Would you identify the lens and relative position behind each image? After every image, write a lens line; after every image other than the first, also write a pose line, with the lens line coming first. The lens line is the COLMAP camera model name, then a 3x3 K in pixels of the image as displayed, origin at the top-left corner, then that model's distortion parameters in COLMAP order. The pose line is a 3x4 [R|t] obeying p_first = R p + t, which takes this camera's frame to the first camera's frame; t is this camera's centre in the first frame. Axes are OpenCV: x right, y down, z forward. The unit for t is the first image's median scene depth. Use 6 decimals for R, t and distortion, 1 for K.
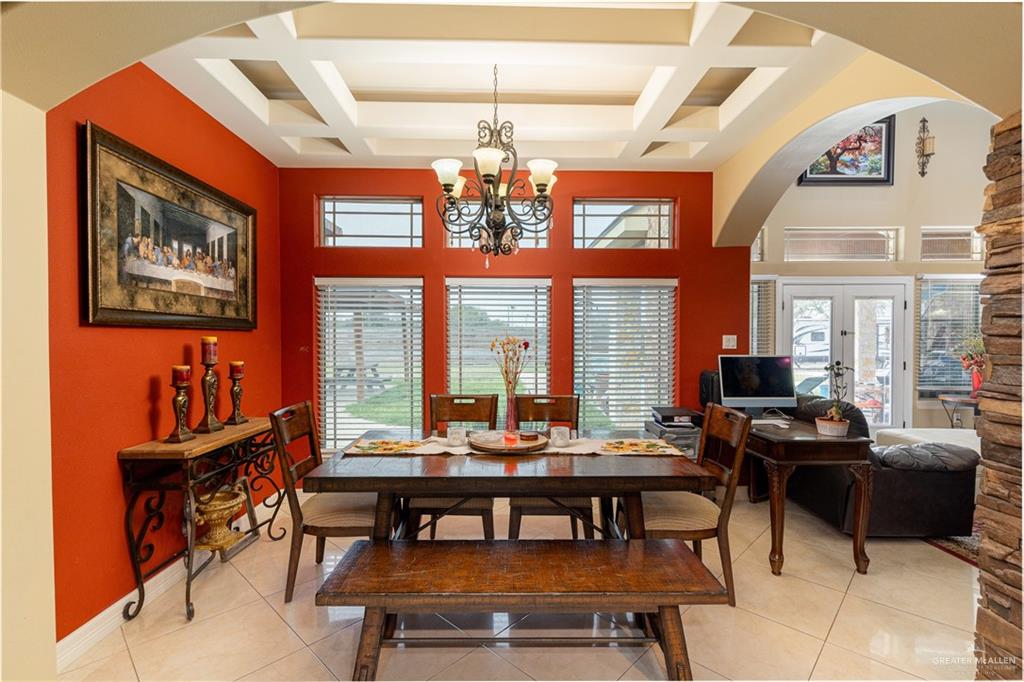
lens RADIAL K [[466.1, 0, 512.3], [0, 466.1, 341.7], [0, 0, 1]] dist [0.005774, -0.000155]
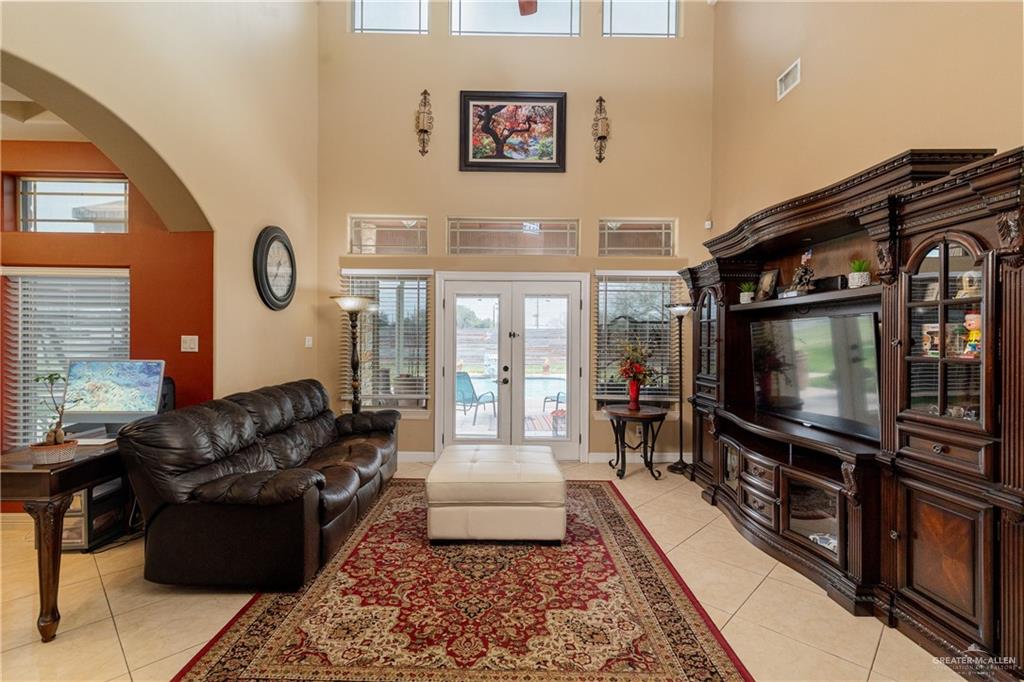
lens RADIAL K [[466.1, 0, 509.2], [0, 466.1, 339.1], [0, 0, 1]] dist [0.005774, -0.000155]
pose [[0.999976, 0.006569, 0.002156, 0.959628], [-0.006557, 0.999964, -0.005378, -0.008023], [-0.002191, 0.005364, 0.999983, 0.142103]]
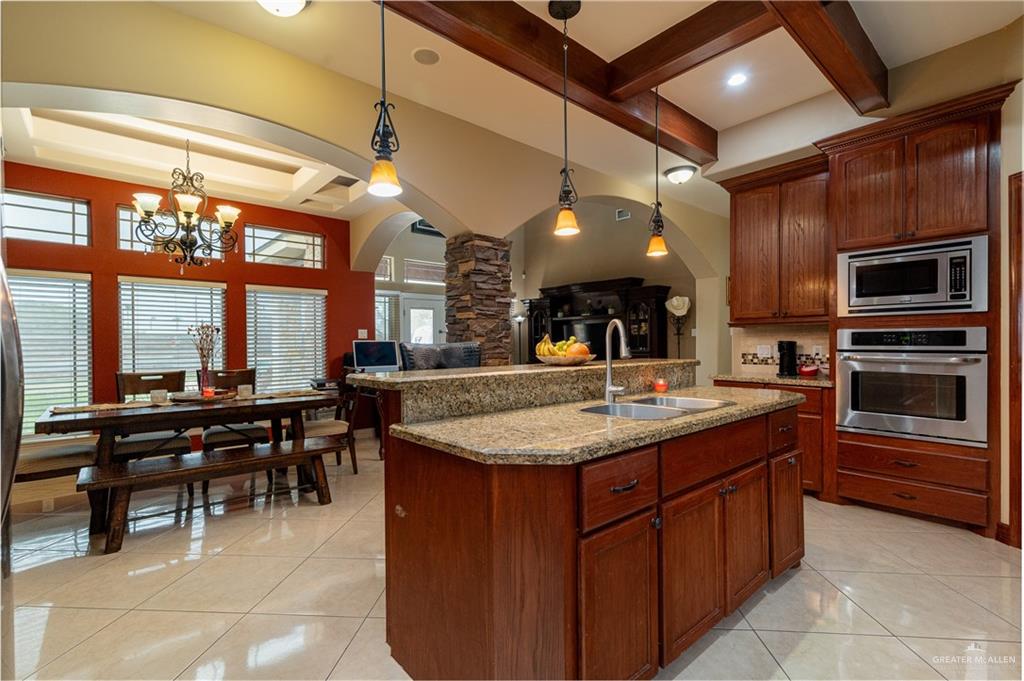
lens RADIAL K [[466.1, 0, 511.2], [0, 466.1, 345.1], [0, 0, 1]] dist [0.005774, -0.000155]
pose [[0.771558, -0.008477, 0.636103, -0.122681], [0.012964, 0.999913, -0.002400, 0.044862], [-0.636027, 0.010098, 0.771600, -0.458535]]
